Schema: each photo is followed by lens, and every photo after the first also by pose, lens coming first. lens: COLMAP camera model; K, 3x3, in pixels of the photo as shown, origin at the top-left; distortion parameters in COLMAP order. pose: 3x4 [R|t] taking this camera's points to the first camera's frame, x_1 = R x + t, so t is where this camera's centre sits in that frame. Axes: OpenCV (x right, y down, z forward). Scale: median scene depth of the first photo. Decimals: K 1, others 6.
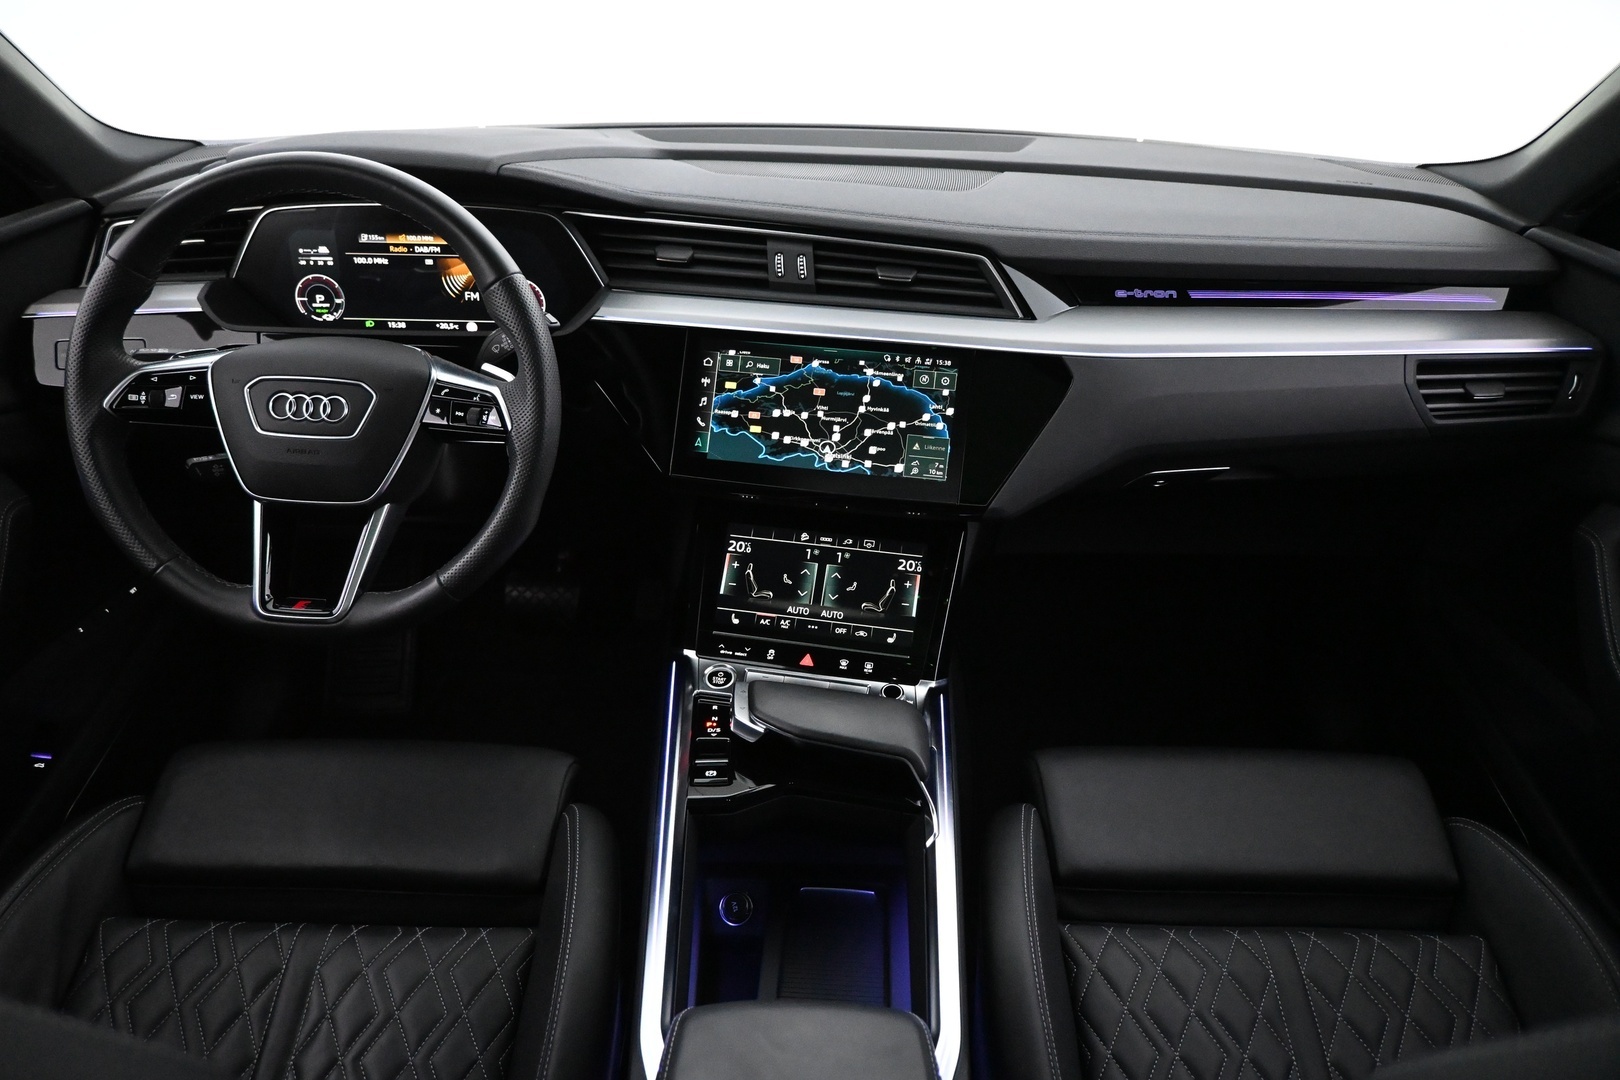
lens RADIAL K [[1136.2, 0, 813.5], [0, 1136.2, 543.9], [0, 0, 1]] dist [-0.033861, 0.000906]
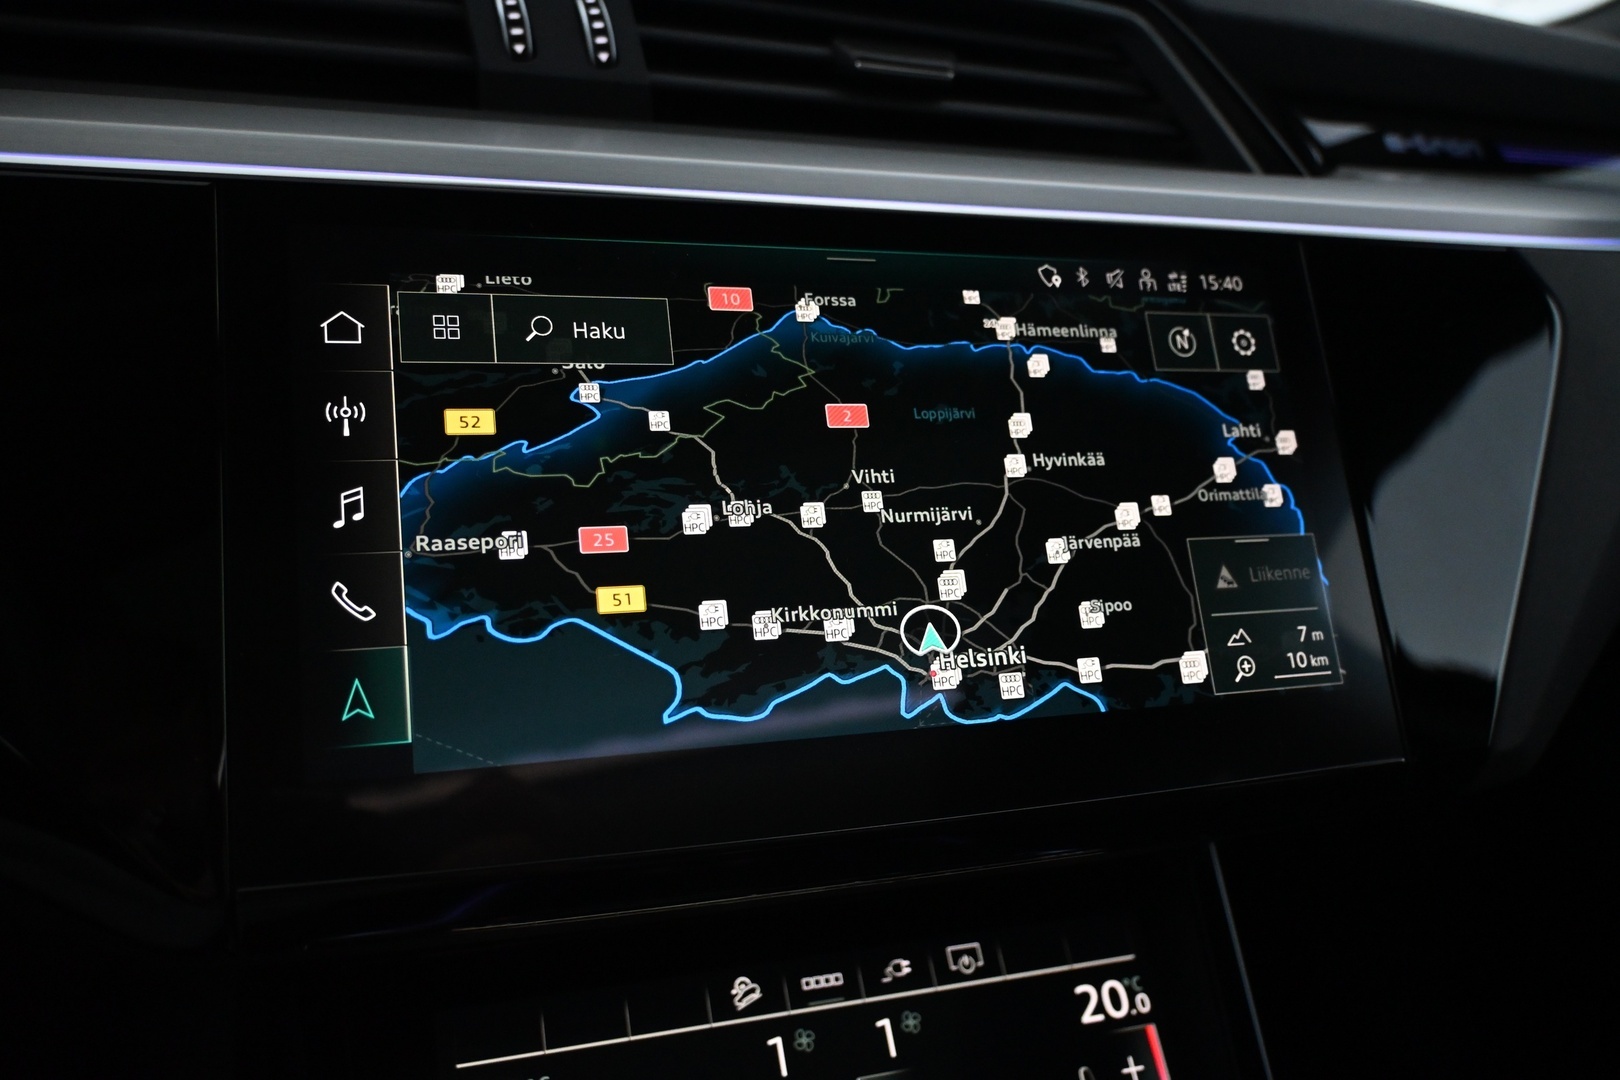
lens RADIAL K [[1327.6, 0, 806.0], [0, 1327.6, 533.1], [0, 0, 1]] dist [-0.018391, 0.001062]
pose [[0.865113, -0.106237, 0.490198, -0.139574], [0.193802, 0.972211, -0.131326, -0.069094], [-0.462624, 0.208613, 0.861661, 0.721114]]
